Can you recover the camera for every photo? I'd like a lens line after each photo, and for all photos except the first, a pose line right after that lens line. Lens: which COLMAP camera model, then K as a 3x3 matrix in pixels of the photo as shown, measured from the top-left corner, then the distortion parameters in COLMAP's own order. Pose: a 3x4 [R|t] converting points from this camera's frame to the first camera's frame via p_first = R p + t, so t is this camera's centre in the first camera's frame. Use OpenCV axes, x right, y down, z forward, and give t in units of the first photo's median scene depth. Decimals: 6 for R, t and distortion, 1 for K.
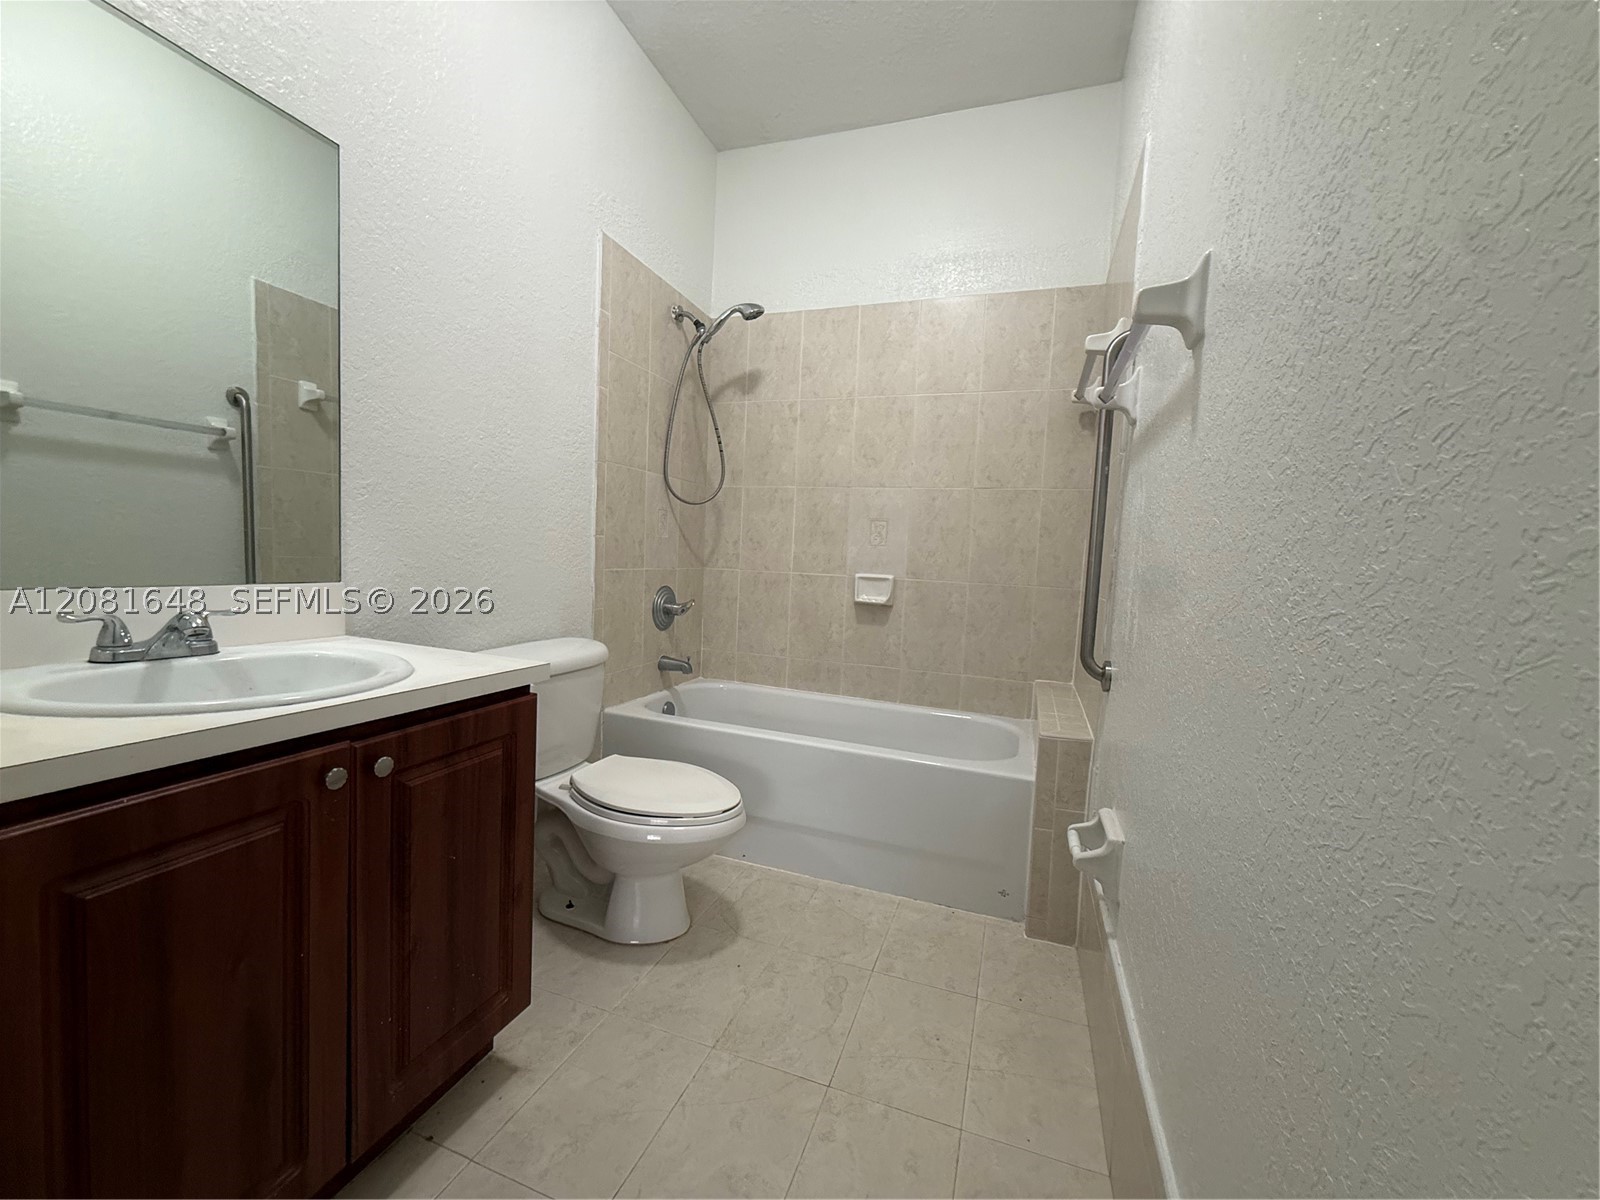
lens RADIAL K [[650.5, 0, 800.0], [0, 650.5, 600.0], [0, 0, 1]] dist [0.024580, 0.000024]
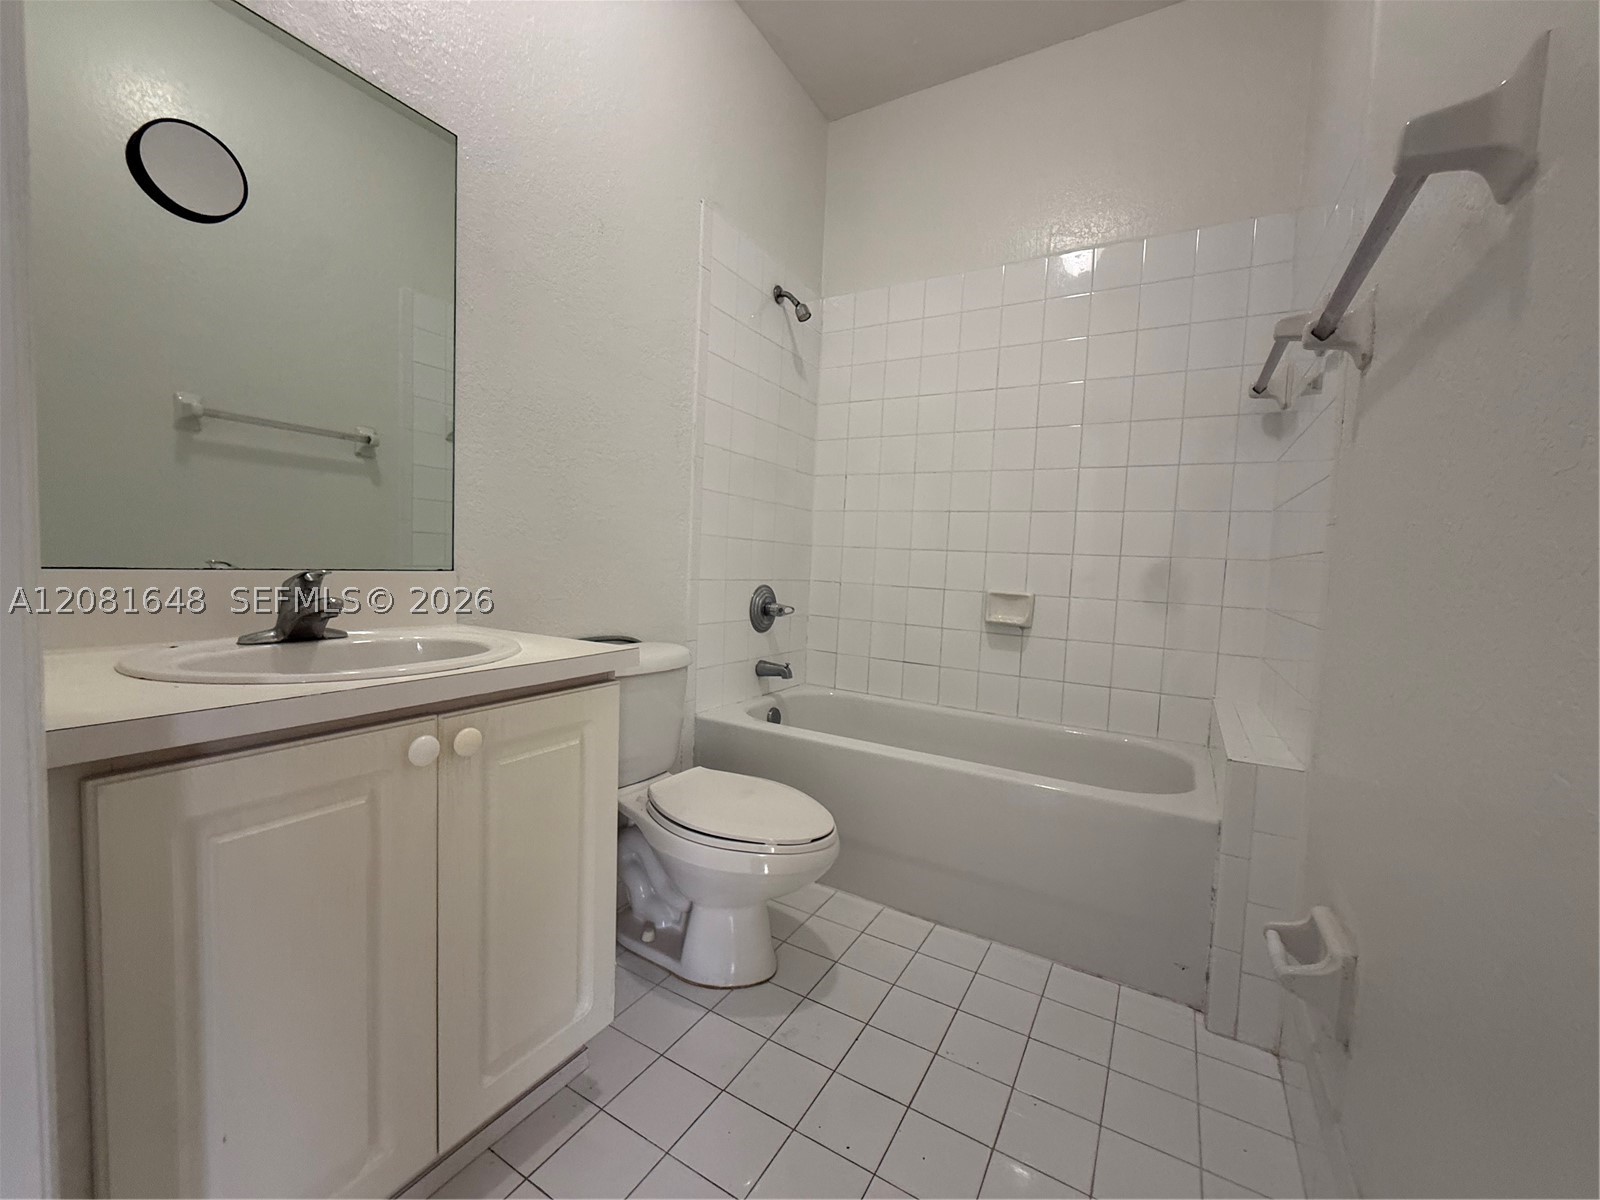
lens RADIAL K [[642.6, 0, 800.0], [0, 642.6, 600.0], [0, 0, 1]] dist [-0.000818, -0.000304]
pose [[0.976423, 0.015918, -0.215277, 0.045377], [-0.017300, 0.999840, -0.004537, 0.004797], [0.215171, 0.008154, 0.976542, 0.148001]]
